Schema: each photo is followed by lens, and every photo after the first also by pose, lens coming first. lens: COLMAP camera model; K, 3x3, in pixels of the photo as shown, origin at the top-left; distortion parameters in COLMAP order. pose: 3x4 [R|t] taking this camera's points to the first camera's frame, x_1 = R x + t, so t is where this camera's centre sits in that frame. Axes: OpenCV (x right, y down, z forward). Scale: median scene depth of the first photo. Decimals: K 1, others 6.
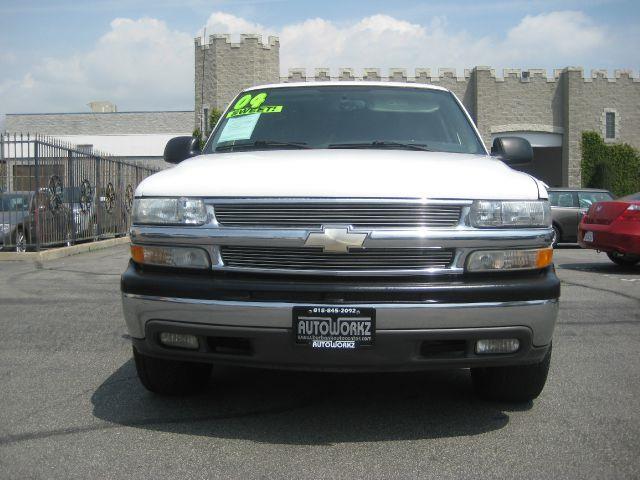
lens RADIAL K [[680.5, 0, 309.4], [0, 680.5, 239.2], [0, 0, 1]] dist [-0.138058, 0.204532]
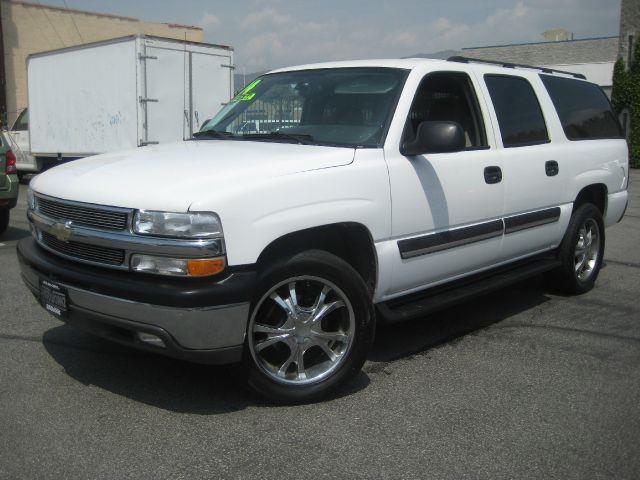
lens RADIAL K [[680.5, 0, 309.4], [0, 680.5, 239.2], [0, 0, 1]] dist [-0.138058, 0.204532]
pose [[0.758161, 0.112513, -0.642287, 1.154417], [-0.042001, 0.991382, 0.124087, -0.155119], [0.650714, -0.067101, 0.756353, 0.313936]]
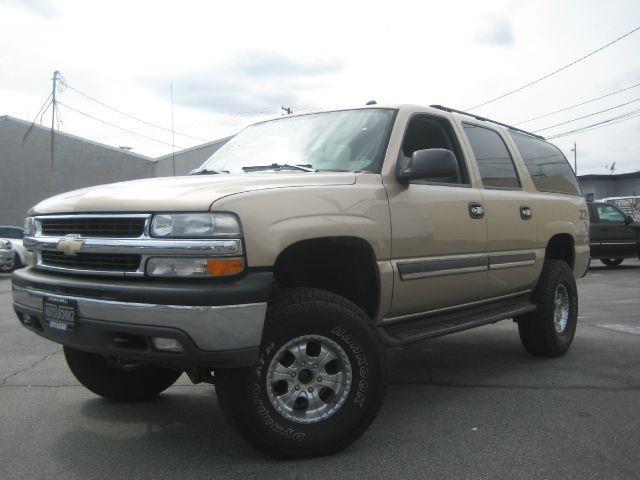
lens RADIAL K [[680.5, 0, 309.4], [0, 680.5, 239.2], [0, 0, 1]] dist [-0.138058, 0.204532]
pose [[0.812734, 0.001405, -0.582633, 1.084924], [-0.031292, 0.998659, -0.041241, 0.024344], [0.581794, 0.051750, 0.811688, 0.212178]]
